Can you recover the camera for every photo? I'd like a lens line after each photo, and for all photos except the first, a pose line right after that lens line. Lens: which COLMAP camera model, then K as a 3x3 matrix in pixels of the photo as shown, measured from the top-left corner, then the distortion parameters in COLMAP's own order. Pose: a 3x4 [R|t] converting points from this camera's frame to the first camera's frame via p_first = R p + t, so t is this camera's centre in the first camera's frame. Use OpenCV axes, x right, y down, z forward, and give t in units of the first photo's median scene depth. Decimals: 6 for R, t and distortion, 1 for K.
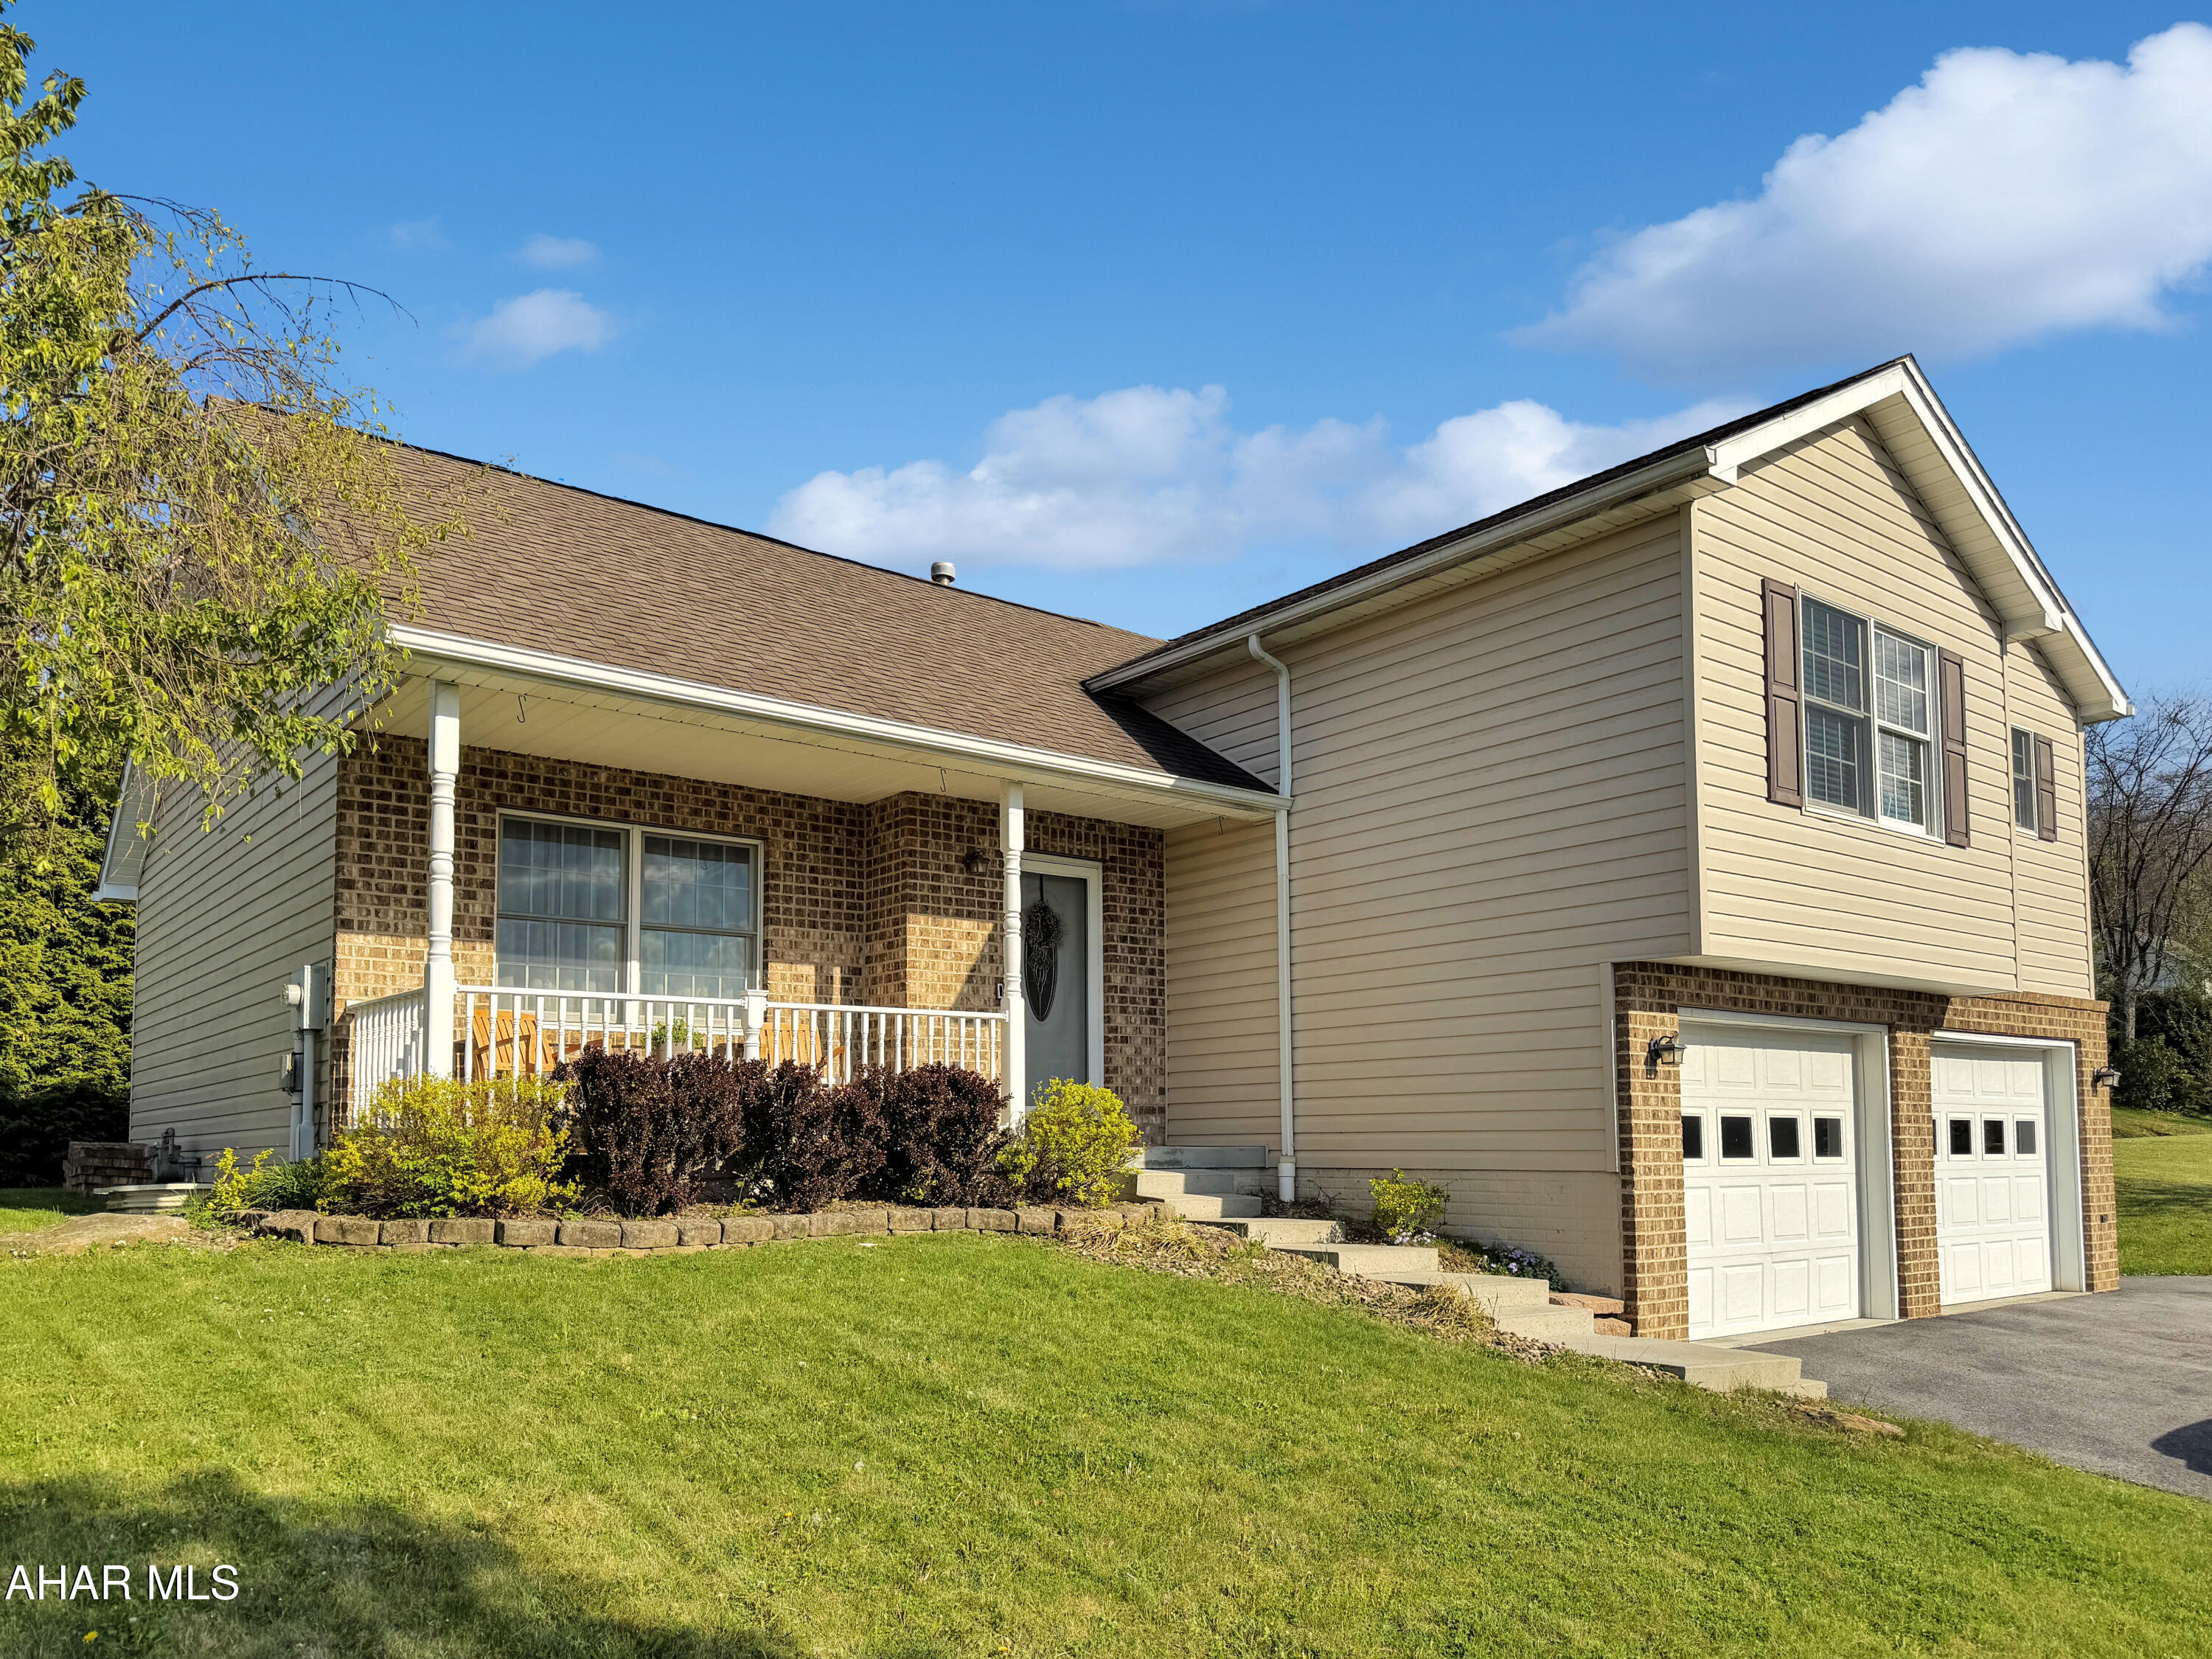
lens RADIAL K [[1614.8, 0, 1073.1], [0, 1614.8, 1029.2], [0, 0, 1]] dist [0.021148, -0.053196]
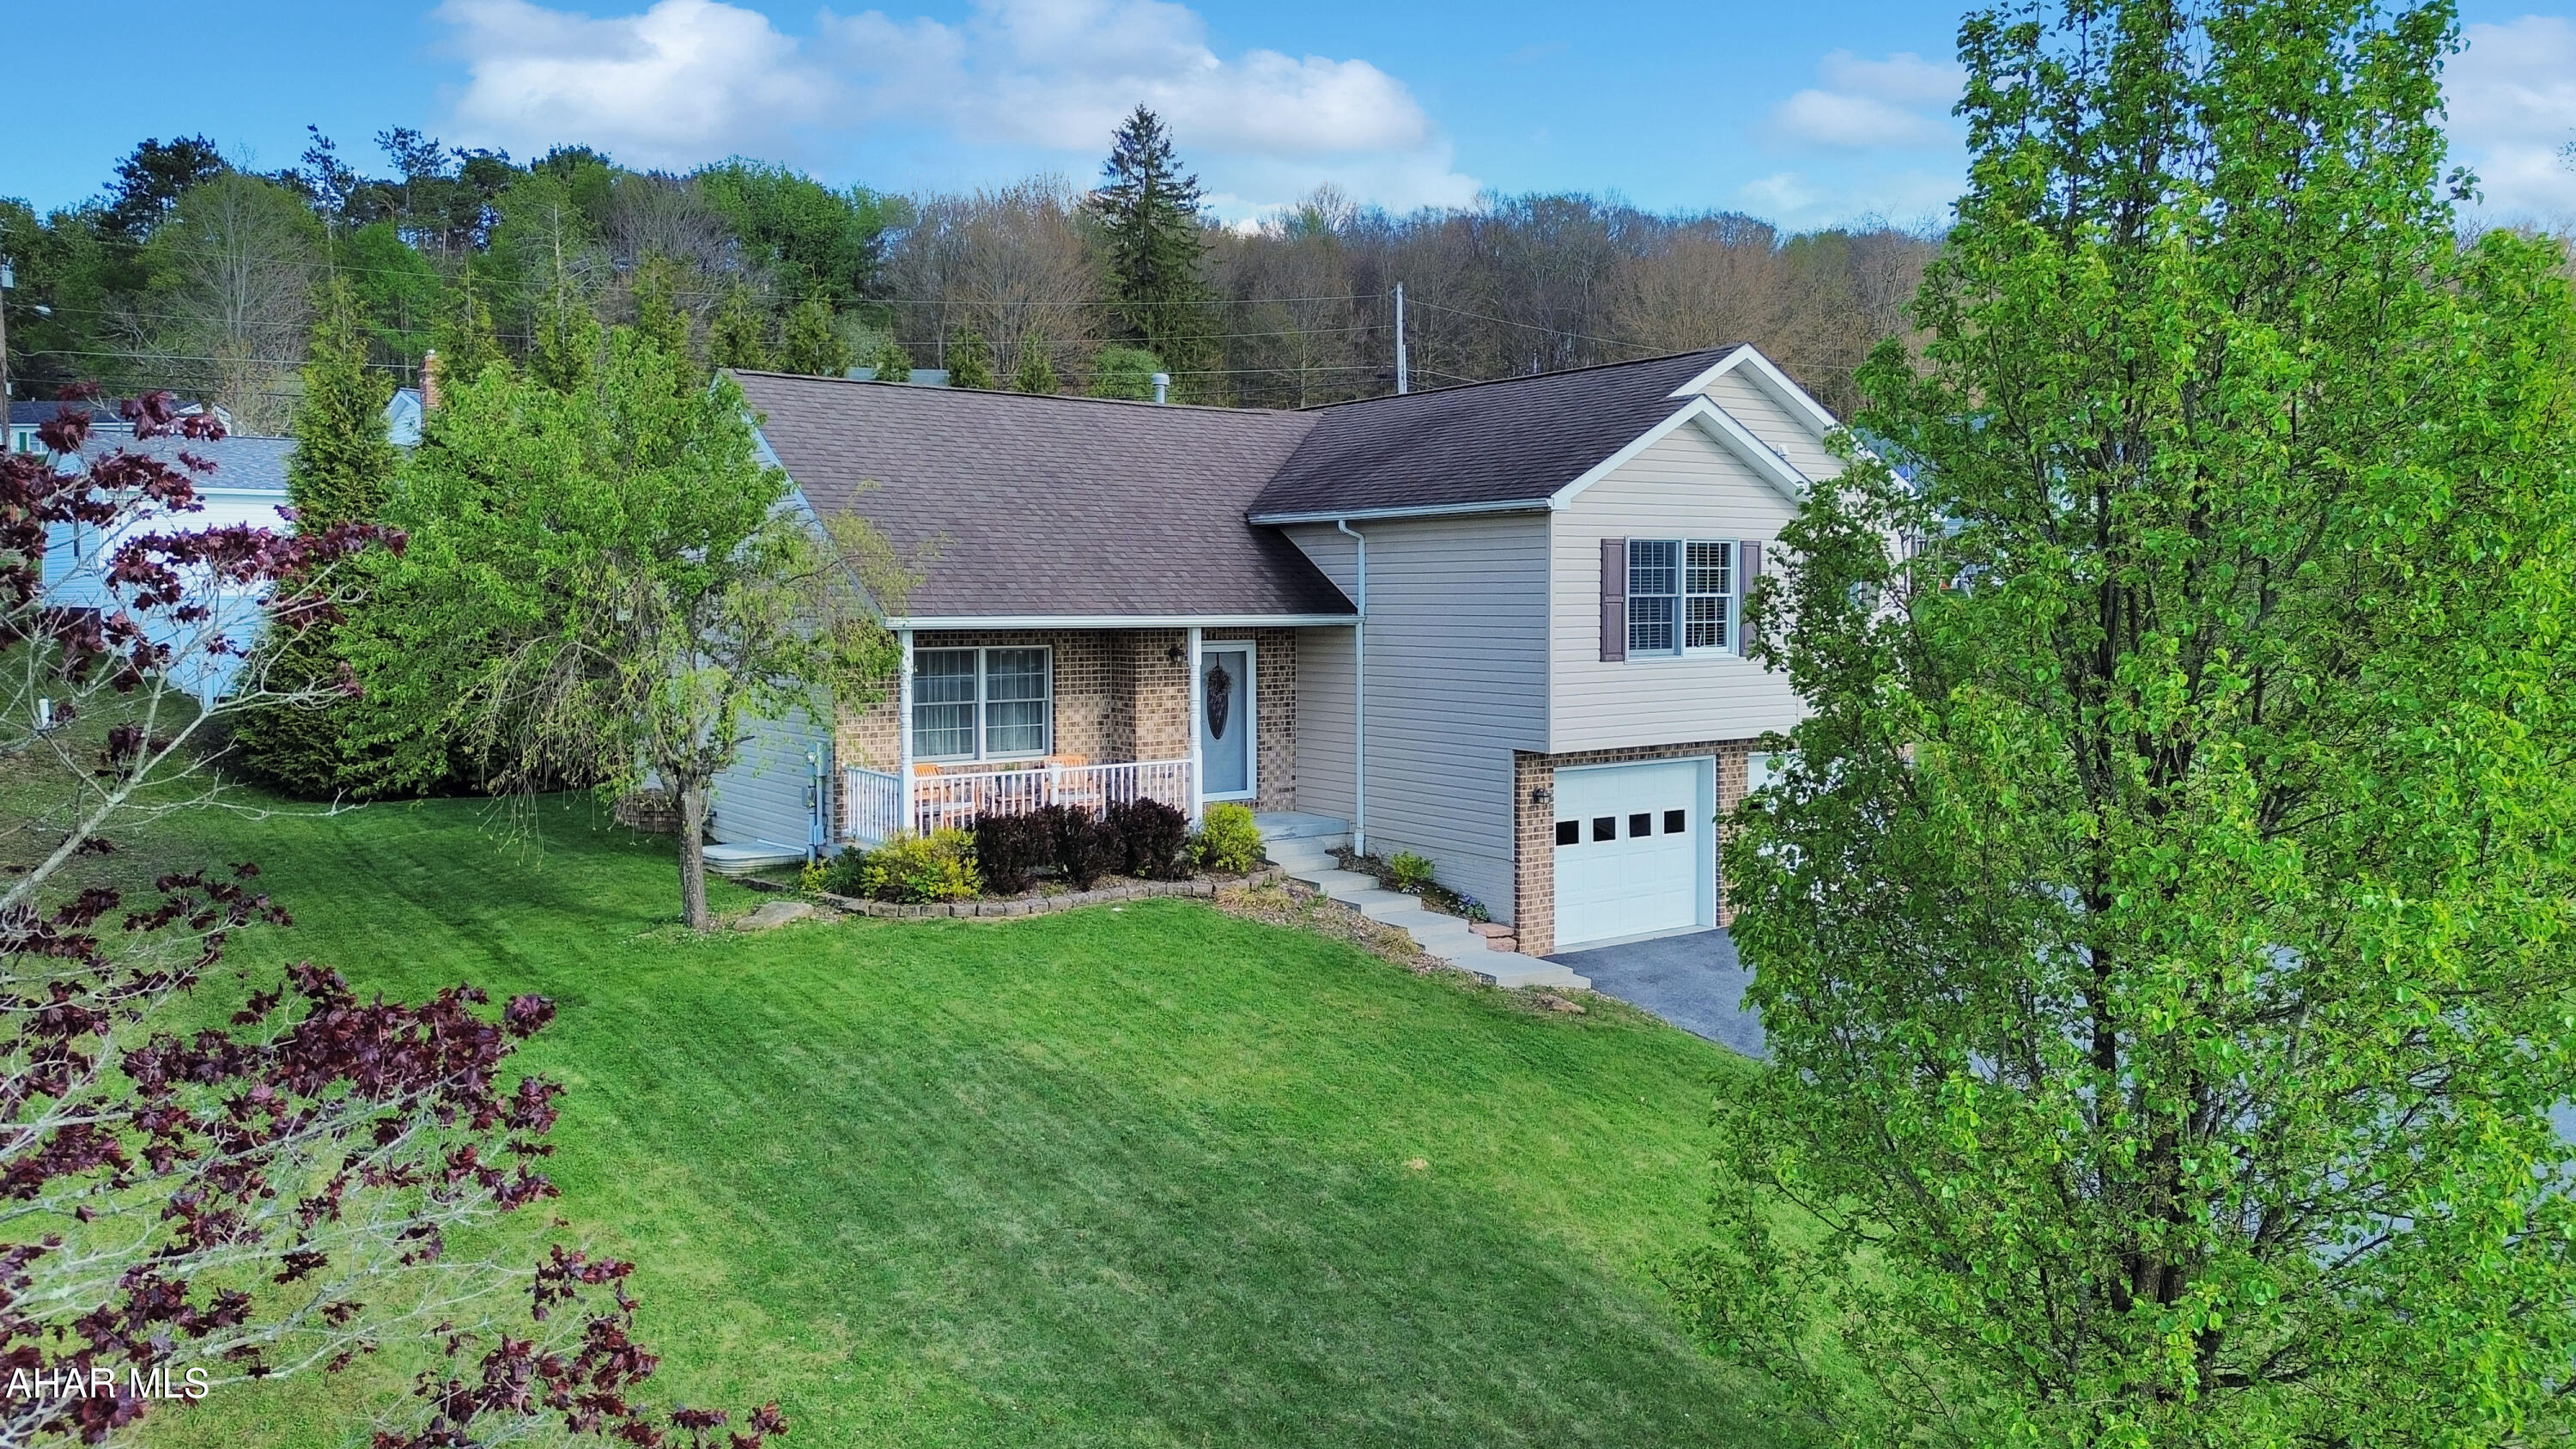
lens RADIAL K [[1775.9, 0, 1224.7], [0, 1775.9, 660.8], [0, 0, 1]] dist [0.014086, 0.003881]
pose [[0.998201, 0.001359, -0.059935, 0.125970], [0.005285, 0.993856, 0.110553, -0.373539], [0.059717, -0.110671, 0.992061, -1.044429]]
